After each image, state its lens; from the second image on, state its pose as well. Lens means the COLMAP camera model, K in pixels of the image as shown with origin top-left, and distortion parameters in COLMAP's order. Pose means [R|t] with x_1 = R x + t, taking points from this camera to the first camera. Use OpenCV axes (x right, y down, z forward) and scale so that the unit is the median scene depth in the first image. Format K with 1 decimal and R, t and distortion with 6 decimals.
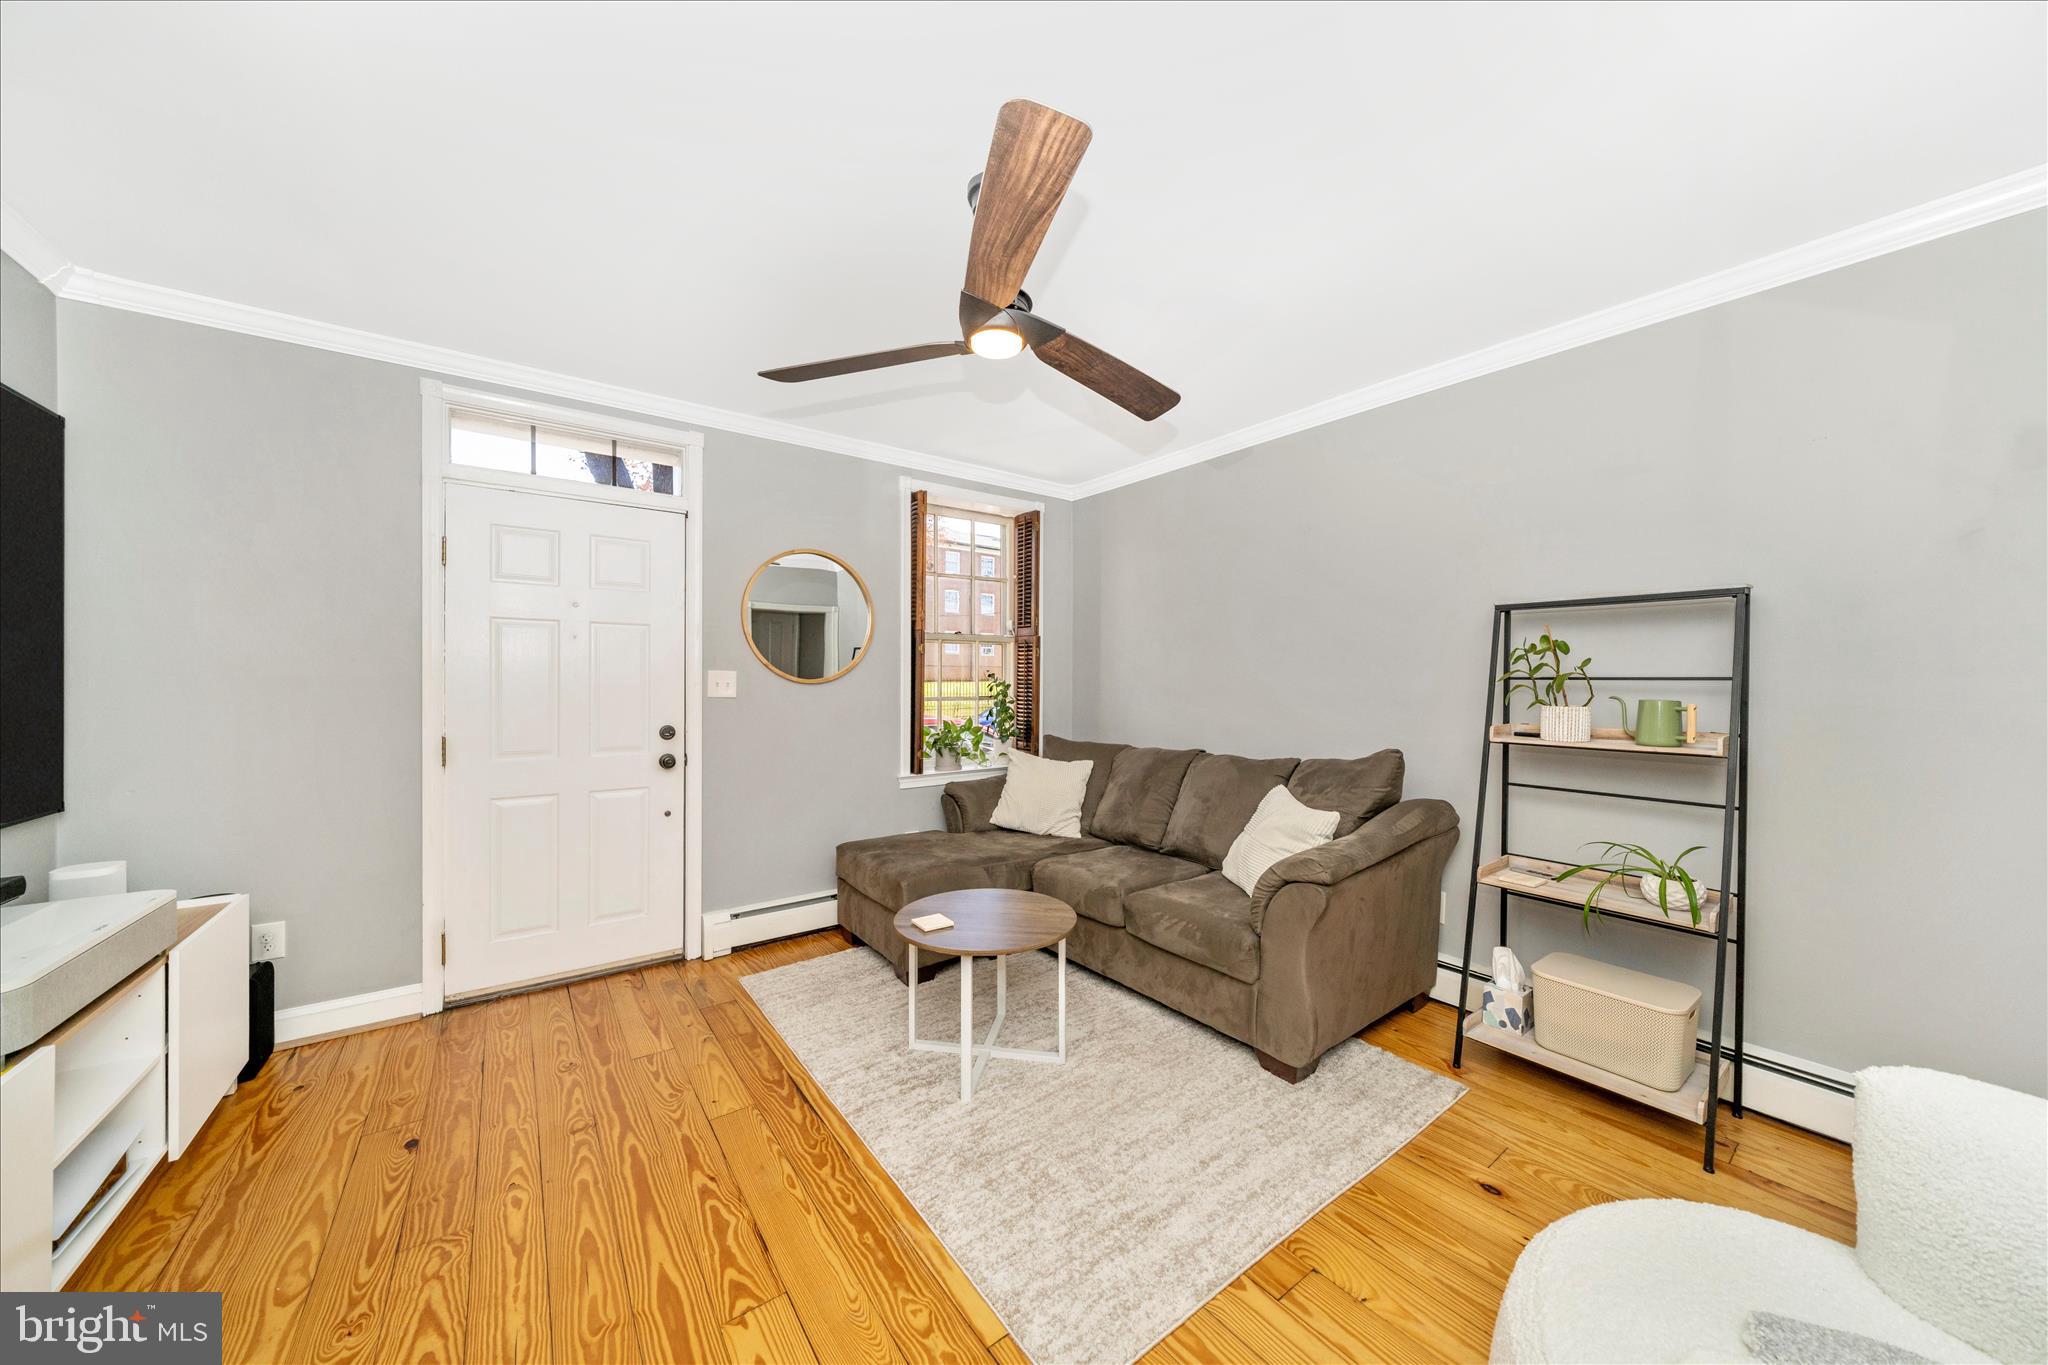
lens RADIAL K [[695.0, 0, 1024.0], [0, 695.0, 682.5], [0, 0, 1]] dist [0.000243, 0.000008]
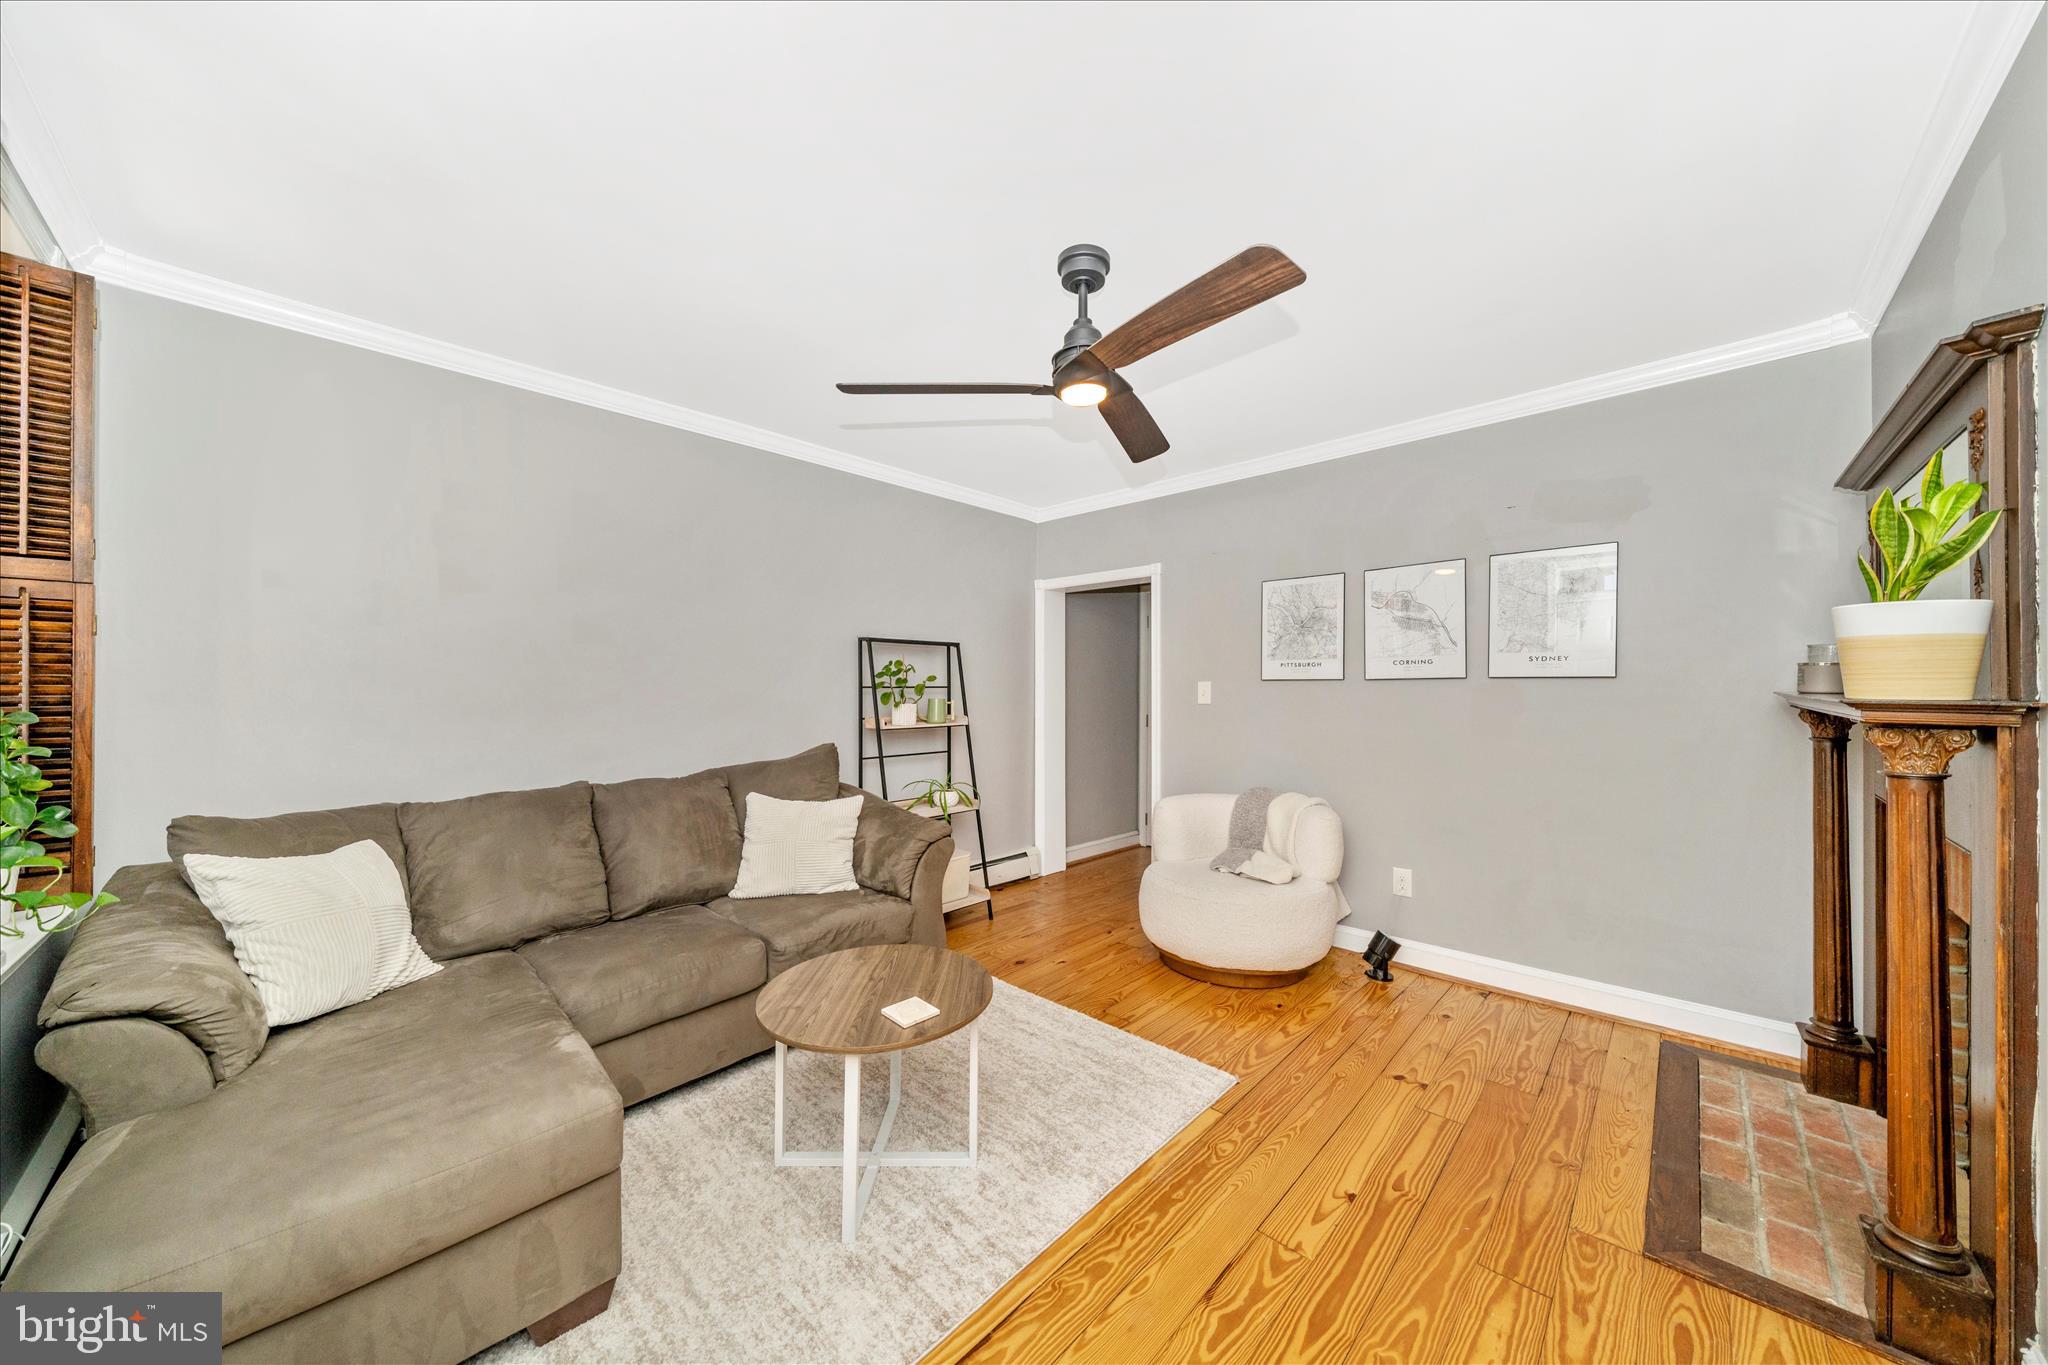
lens RADIAL K [[695.0, 0, 1024.0], [0, 695.0, 682.5], [0, 0, 1]] dist [0.000243, 0.000008]
pose [[-0.161326, 0.003401, 0.986895, -1.220296], [0.009422, 0.999954, -0.001905, -0.014209], [-0.986856, 0.008991, -0.161350, 1.349287]]
